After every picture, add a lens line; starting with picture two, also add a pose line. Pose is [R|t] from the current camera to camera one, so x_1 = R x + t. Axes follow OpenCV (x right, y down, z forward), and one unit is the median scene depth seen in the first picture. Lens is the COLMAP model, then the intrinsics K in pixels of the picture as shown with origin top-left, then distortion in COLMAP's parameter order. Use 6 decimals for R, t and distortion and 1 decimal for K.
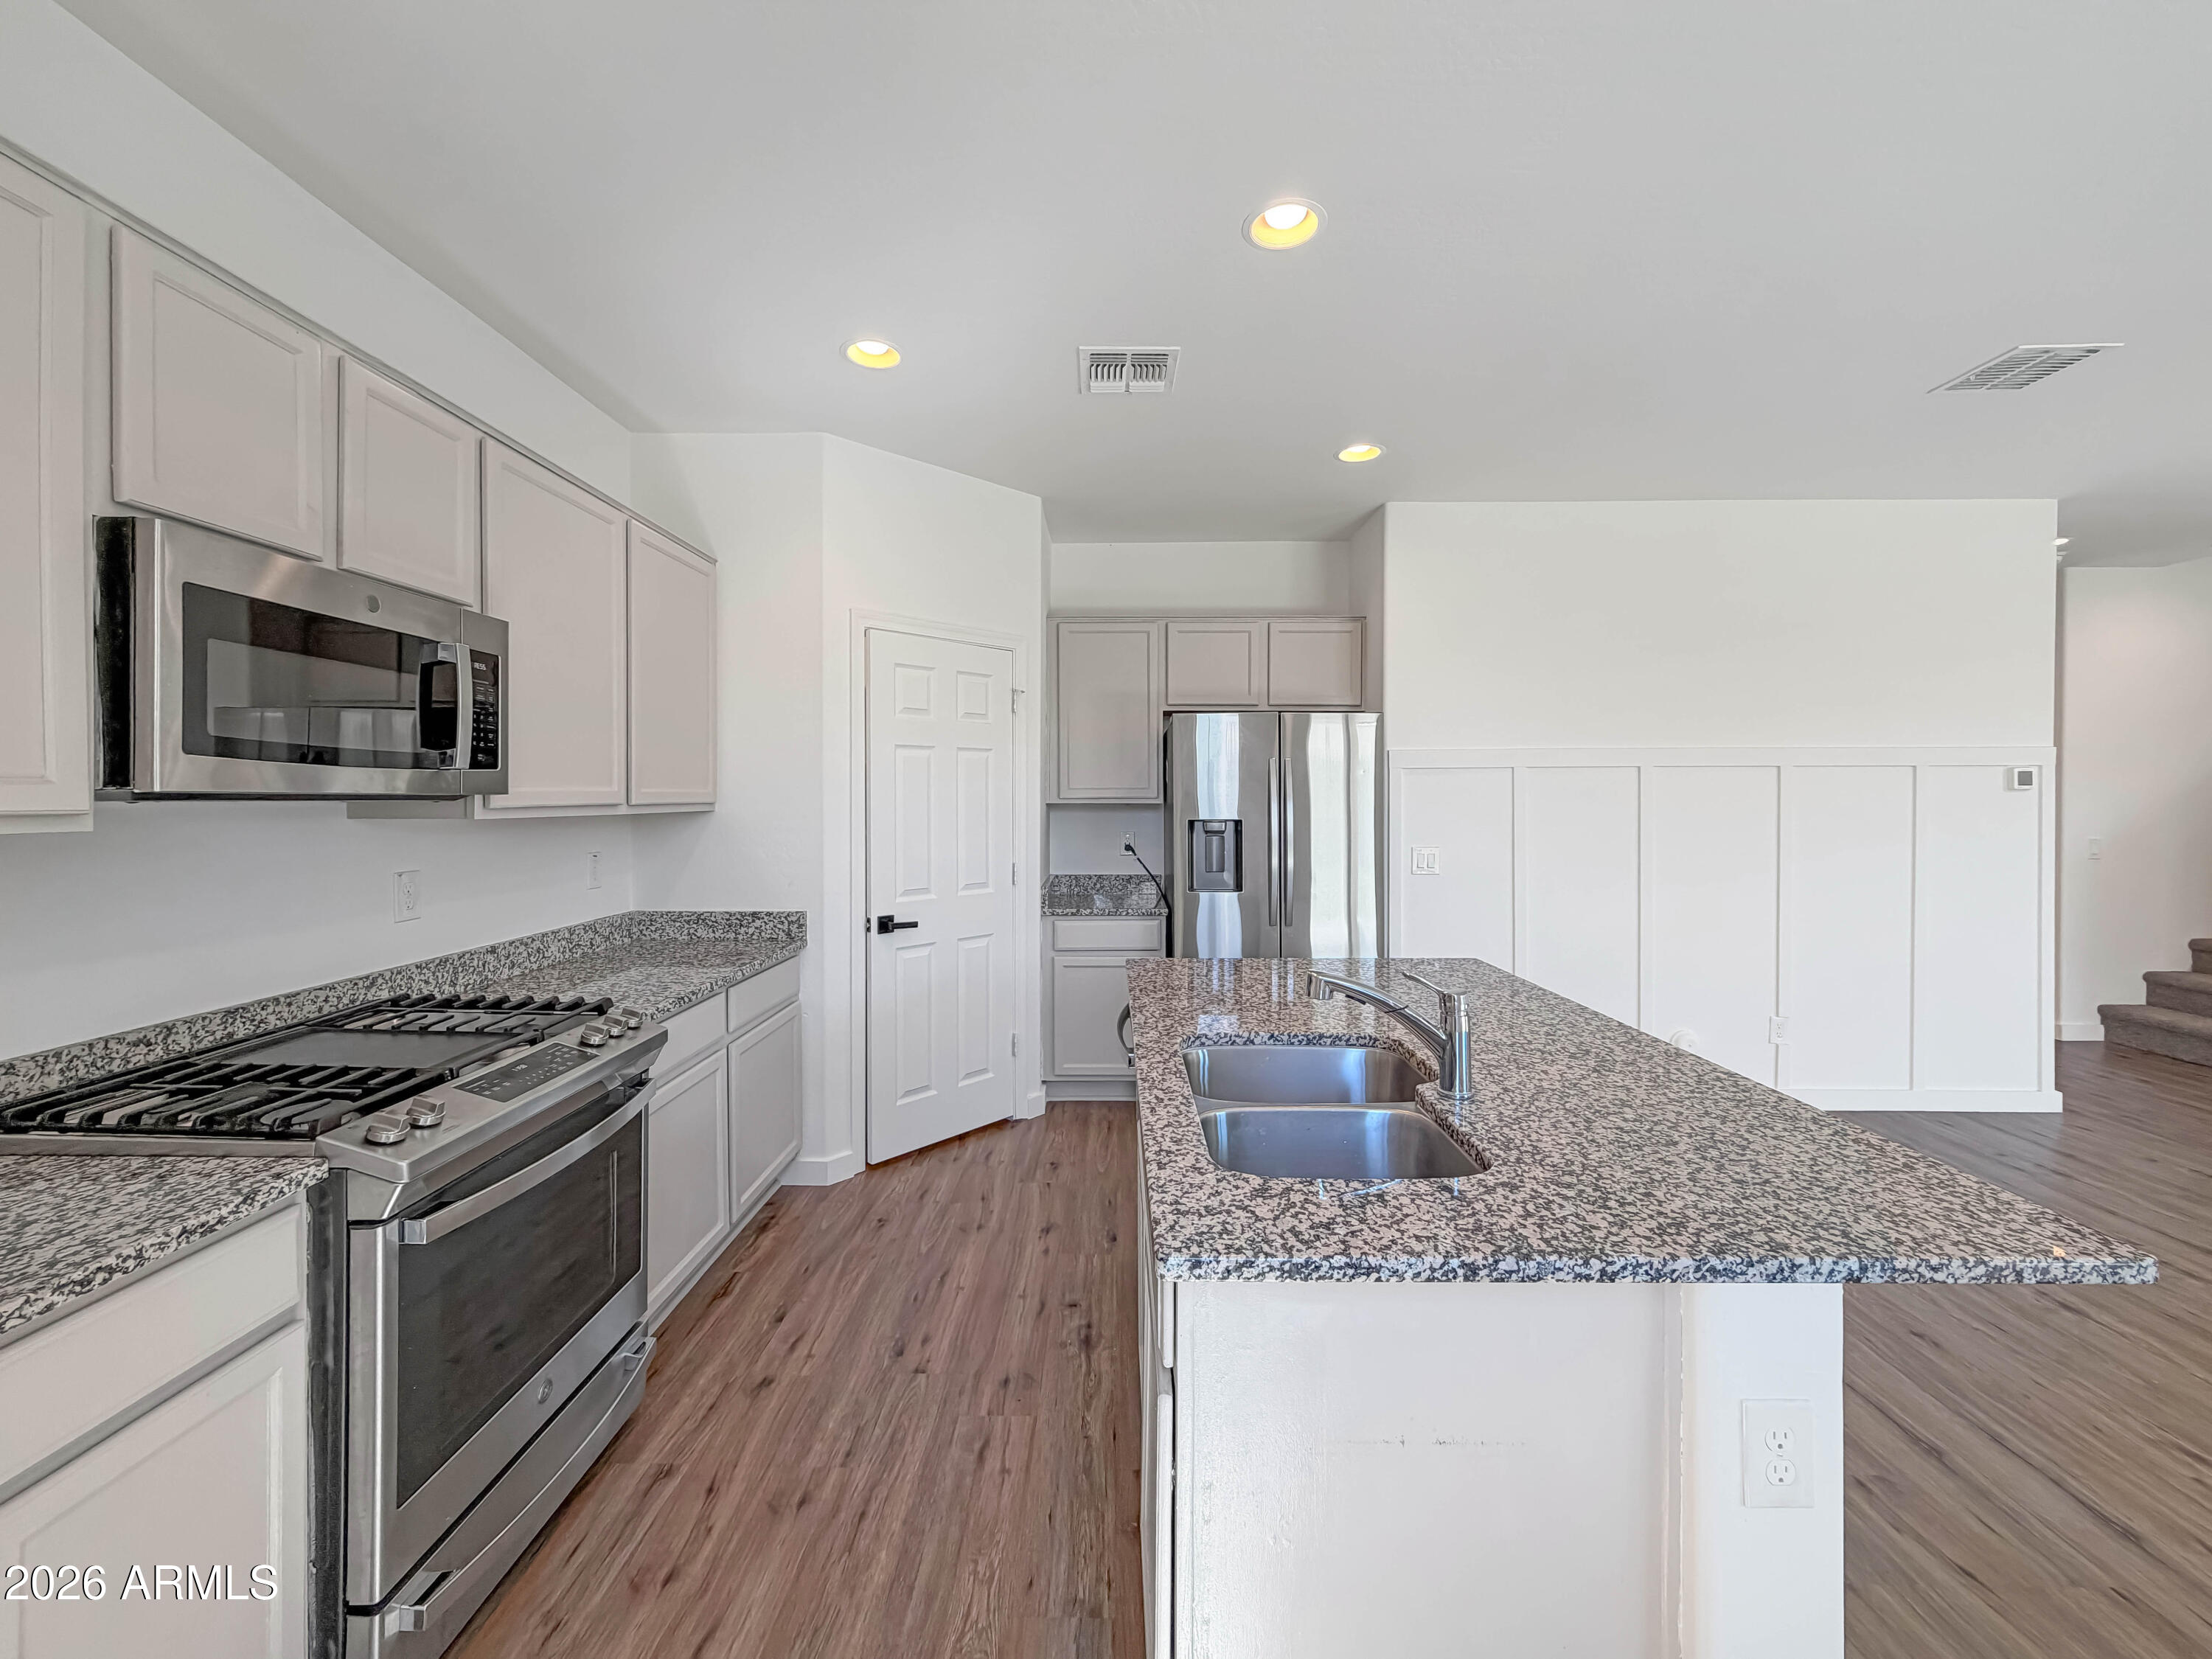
lens RADIAL K [[906.6, 0, 1106.8], [0, 906.6, 803.8], [0, 0, 1]] dist [-0.002224, -0.000264]
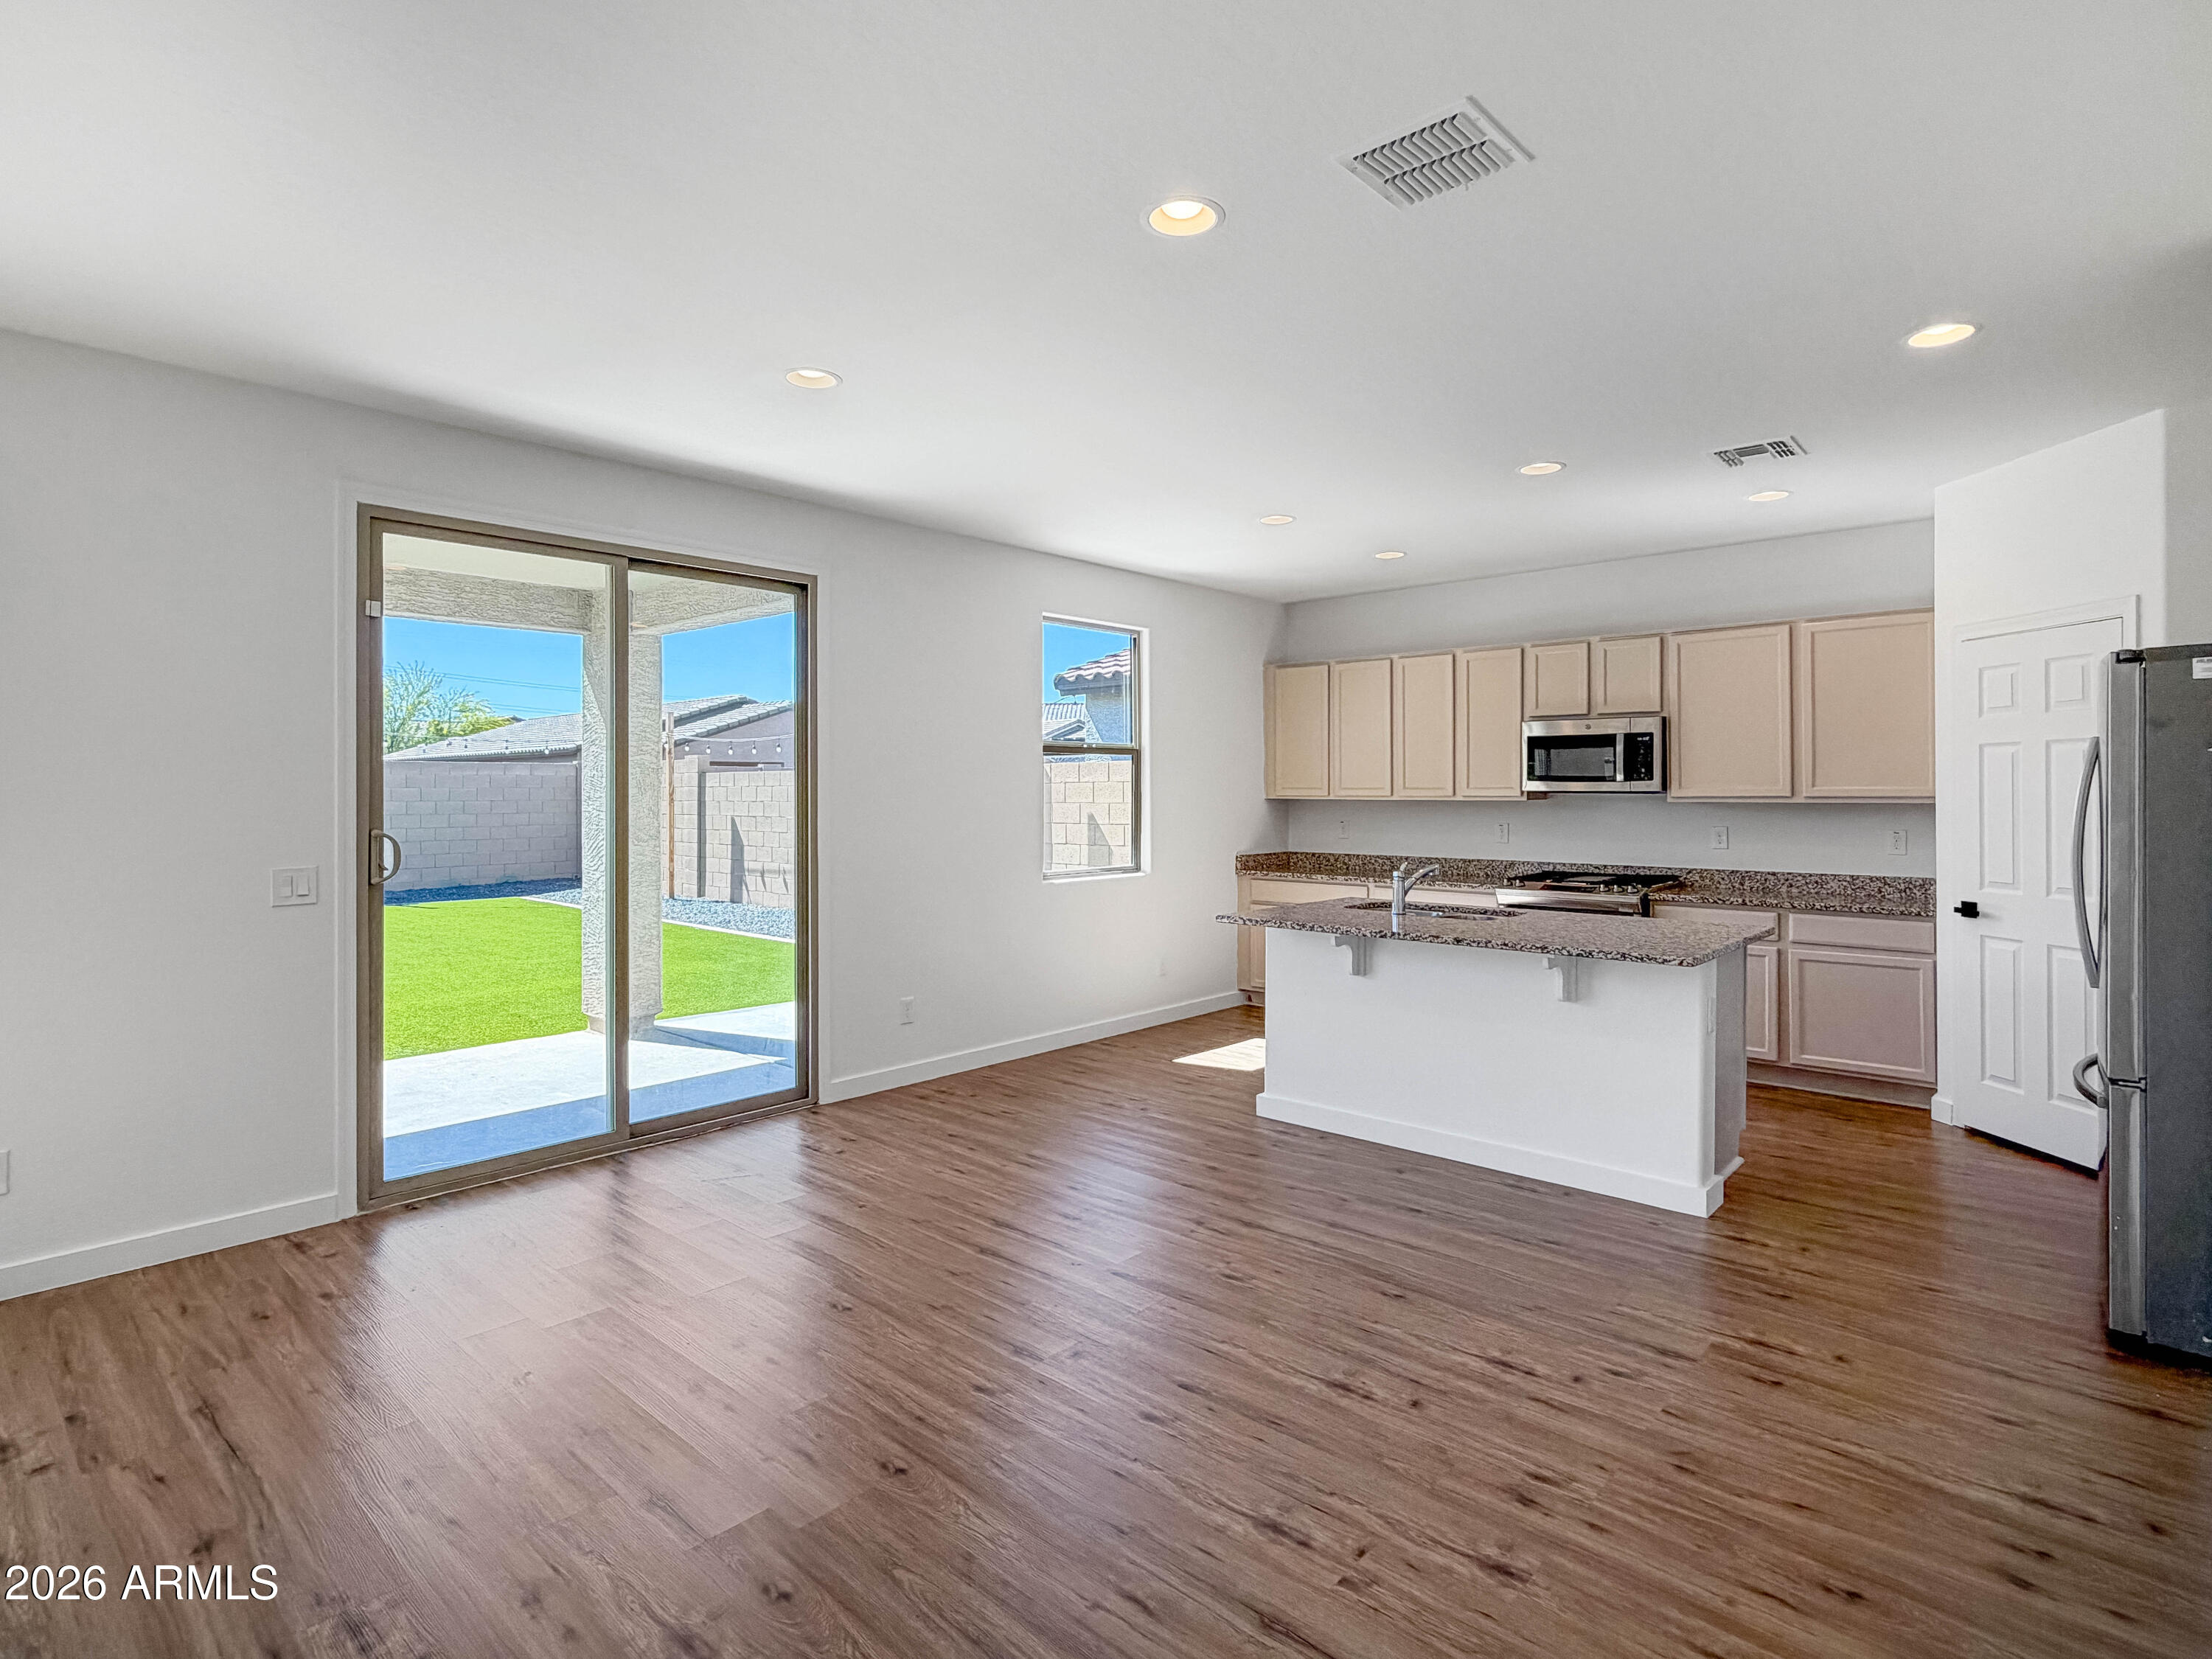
lens RADIAL K [[1130.0, 0, 1106.0], [0, 1130.0, 829.5], [0, 0, 1]] dist [-0.000021, -0.000015]
pose [[-0.667655, 0.027699, -0.743955, 2.596552], [-0.001730, 0.999247, 0.038756, -0.027387], [0.744469, 0.027163, -0.667105, 1.984751]]
